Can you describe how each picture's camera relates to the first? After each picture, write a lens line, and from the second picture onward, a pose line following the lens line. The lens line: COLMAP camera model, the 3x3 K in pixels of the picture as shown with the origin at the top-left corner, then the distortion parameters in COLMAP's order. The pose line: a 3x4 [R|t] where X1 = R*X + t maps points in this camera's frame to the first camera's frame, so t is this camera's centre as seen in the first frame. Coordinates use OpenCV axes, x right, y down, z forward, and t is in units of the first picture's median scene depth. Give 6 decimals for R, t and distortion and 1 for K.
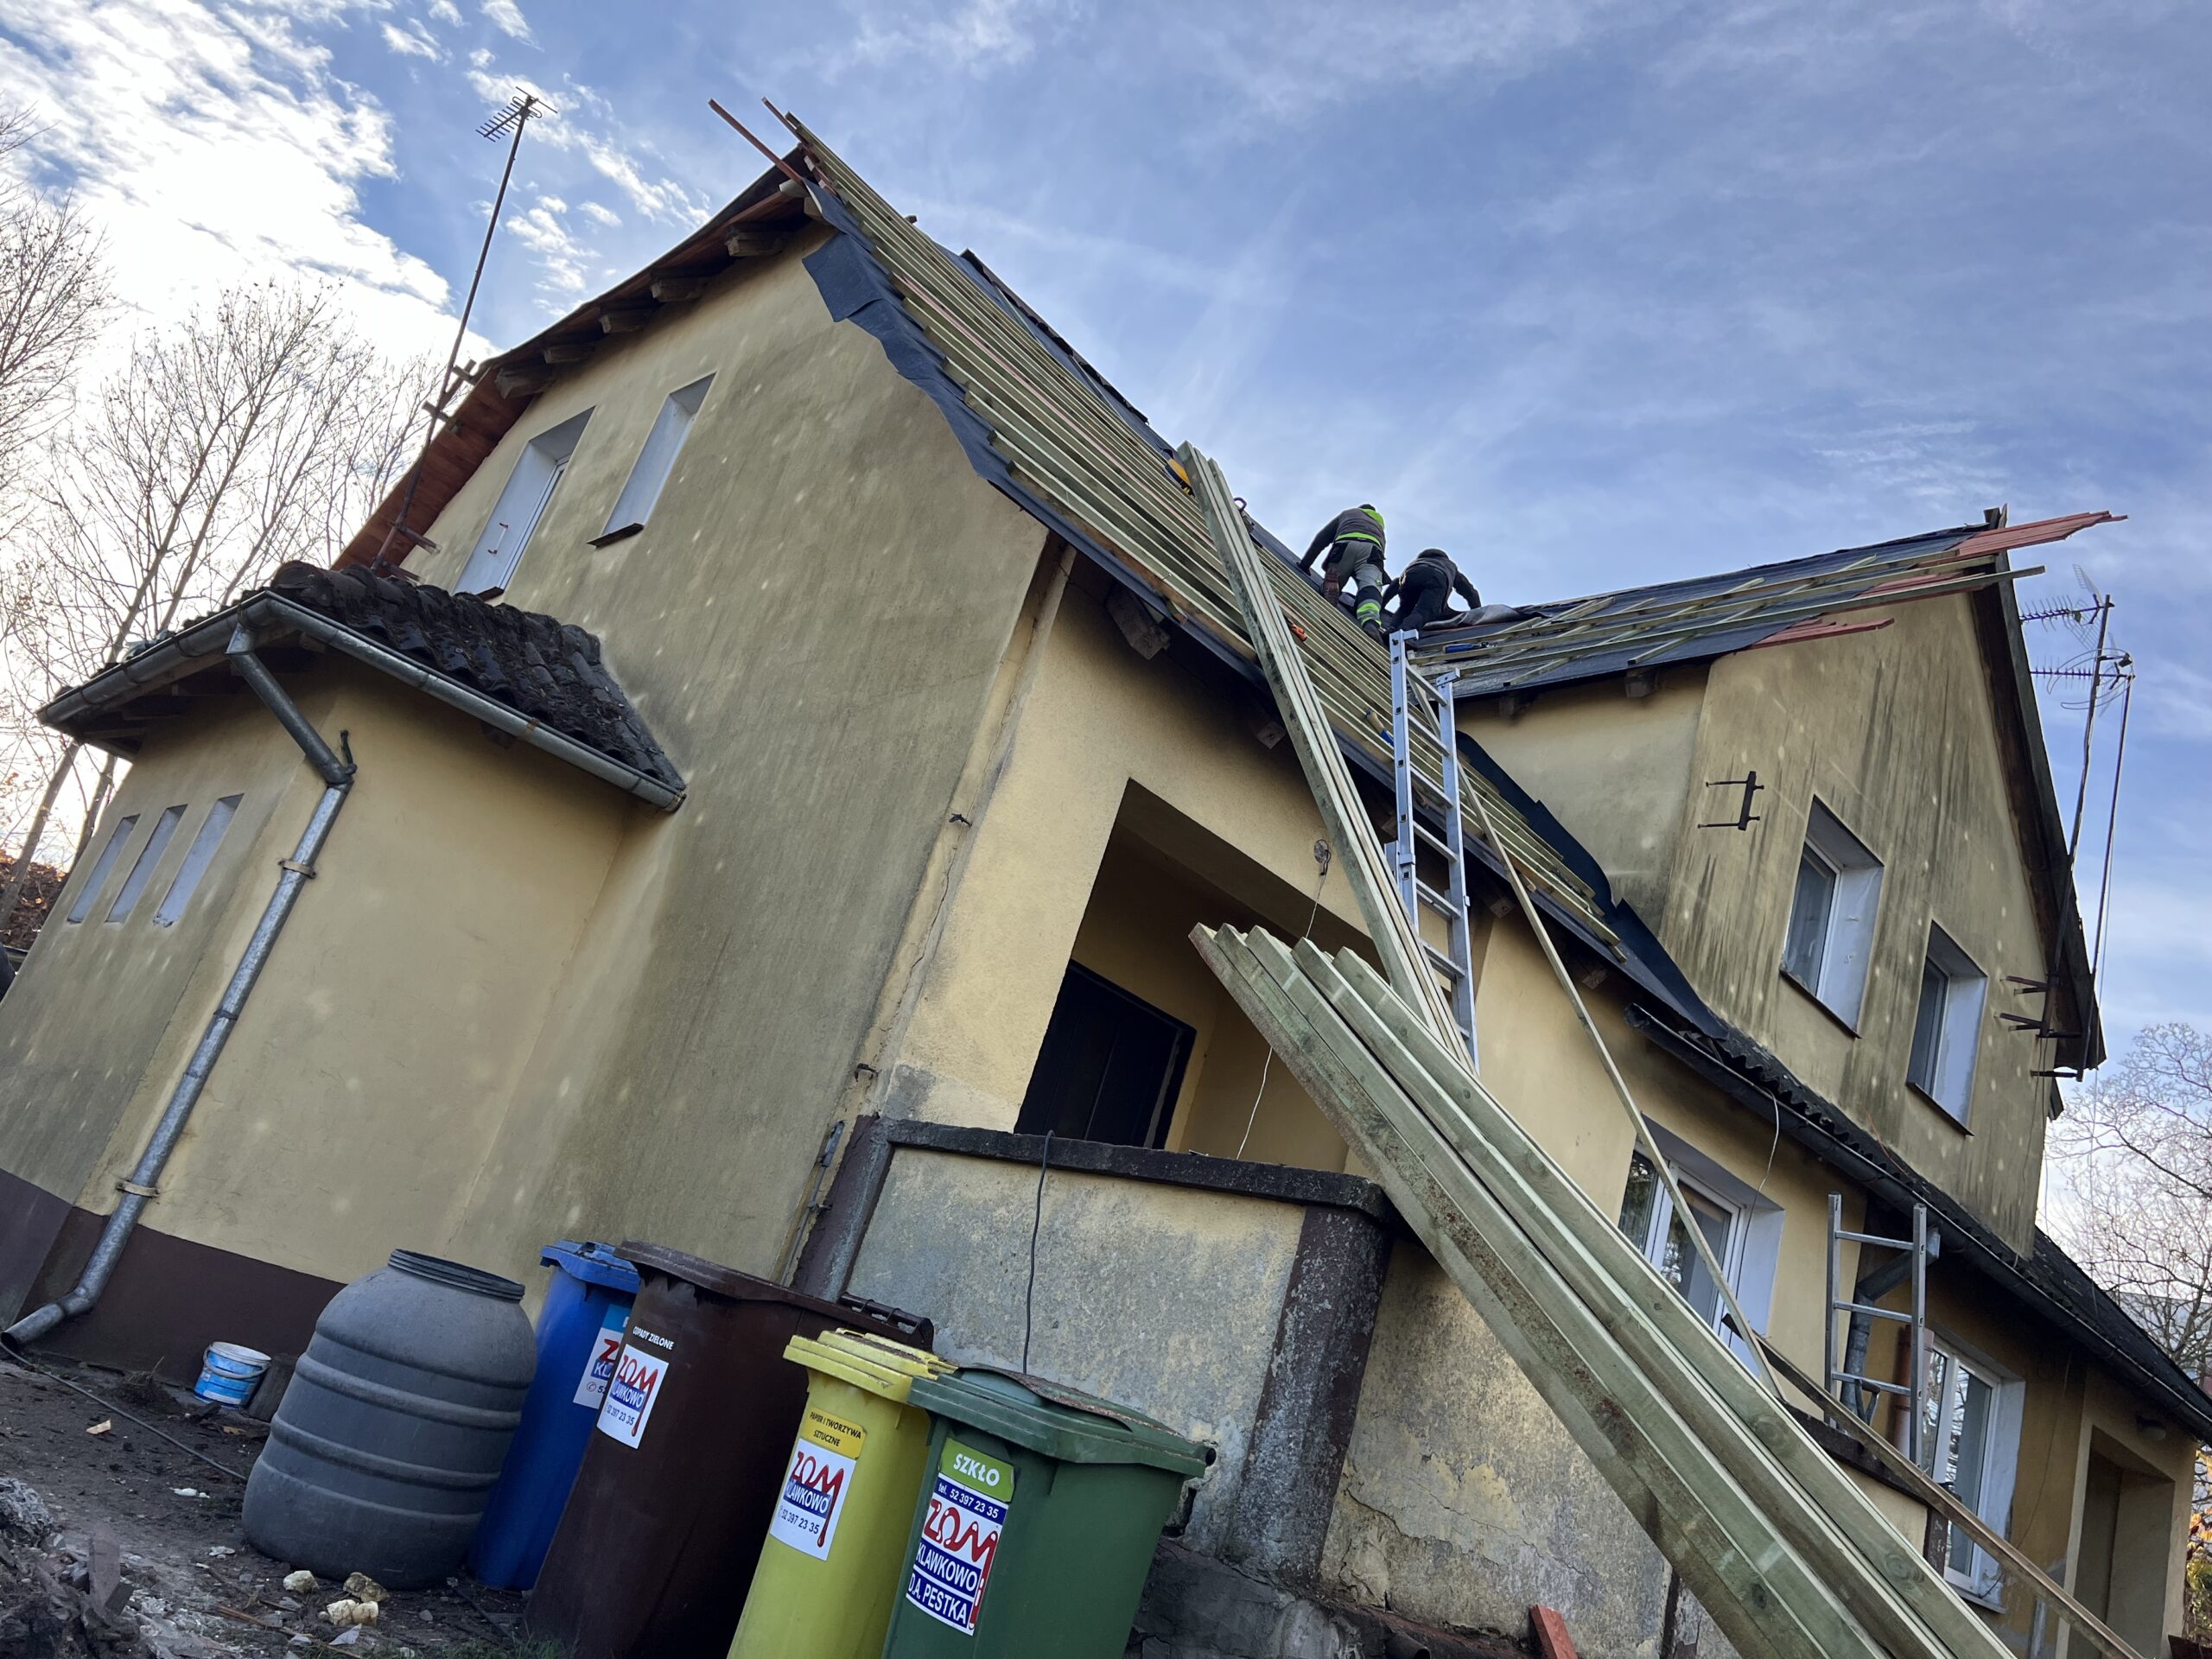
lens RADIAL K [[1652.4, 0, 1106.0], [0, 1652.4, 829.5], [0, 0, 1]] dist [0.032872, -0.026313]
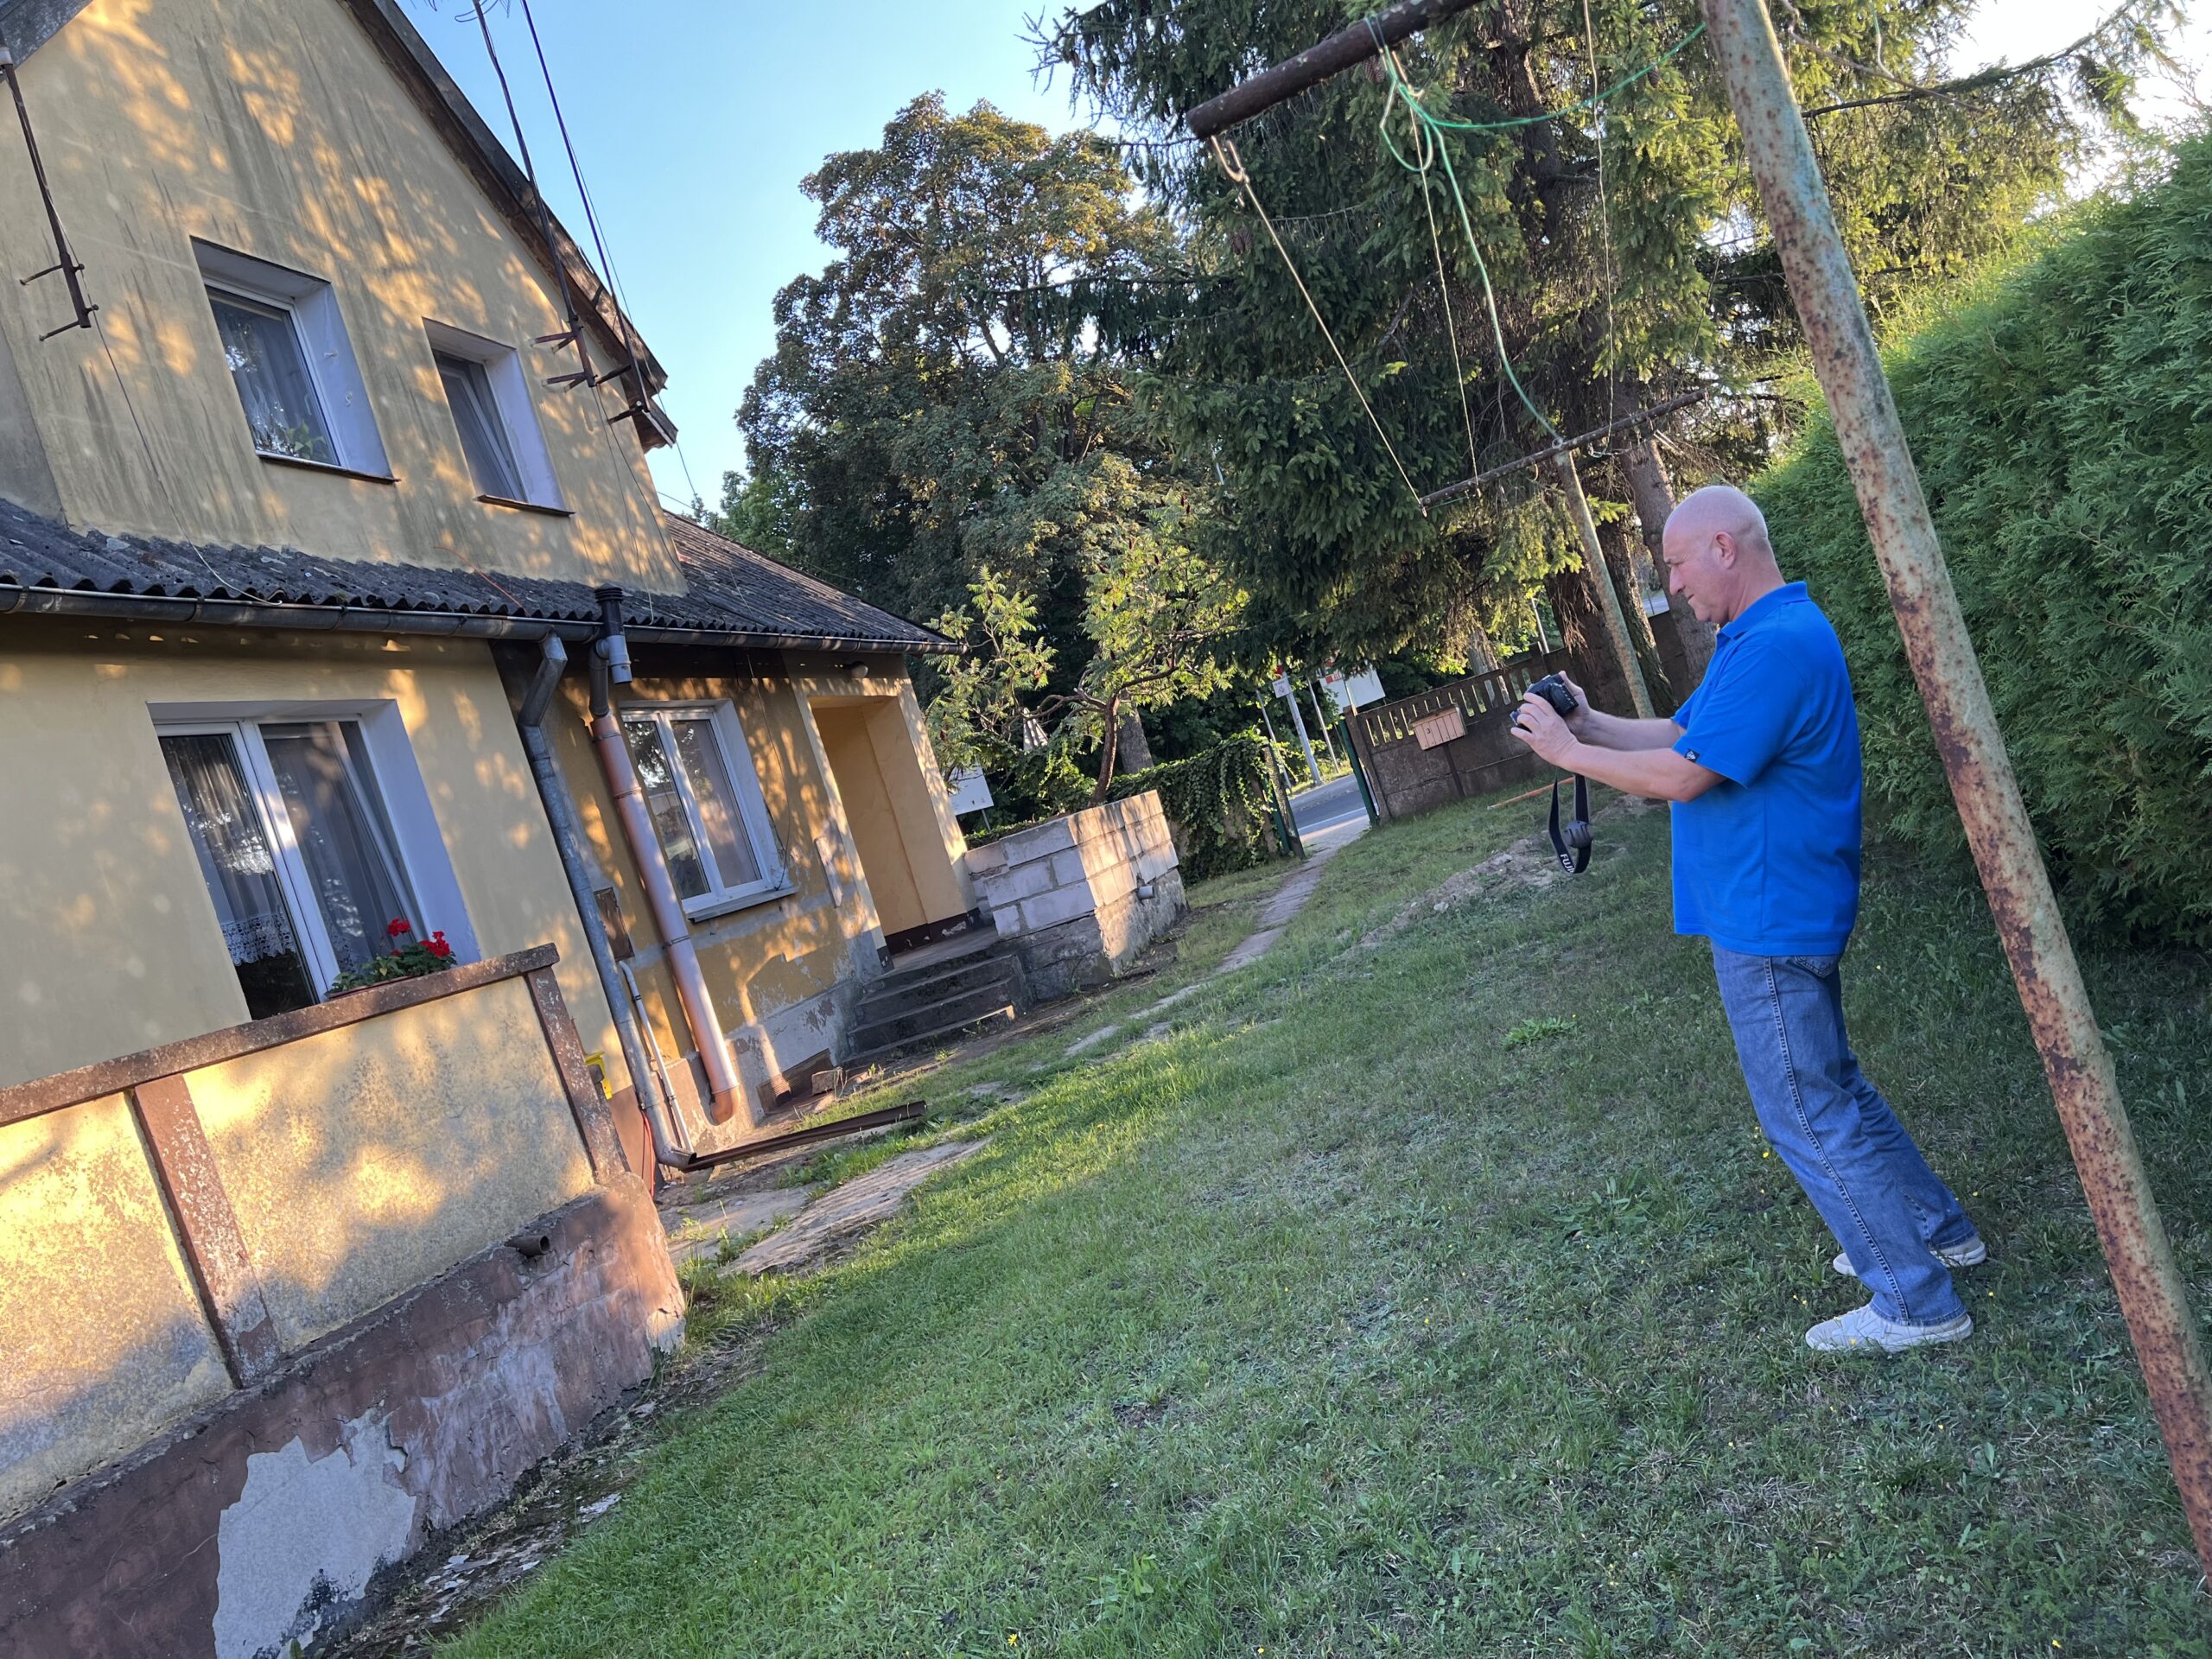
lens RADIAL K [[1653.6, 0, 1106.0], [0, 1653.6, 829.5], [0, 0, 1]] dist [0.071501, -0.117499]
pose [[0.690468, -0.532070, 0.490056, 0.311719], [0.329035, 0.834342, 0.442277, 0.013862], [-0.644197, -0.144133, 0.751157, 0.052457]]
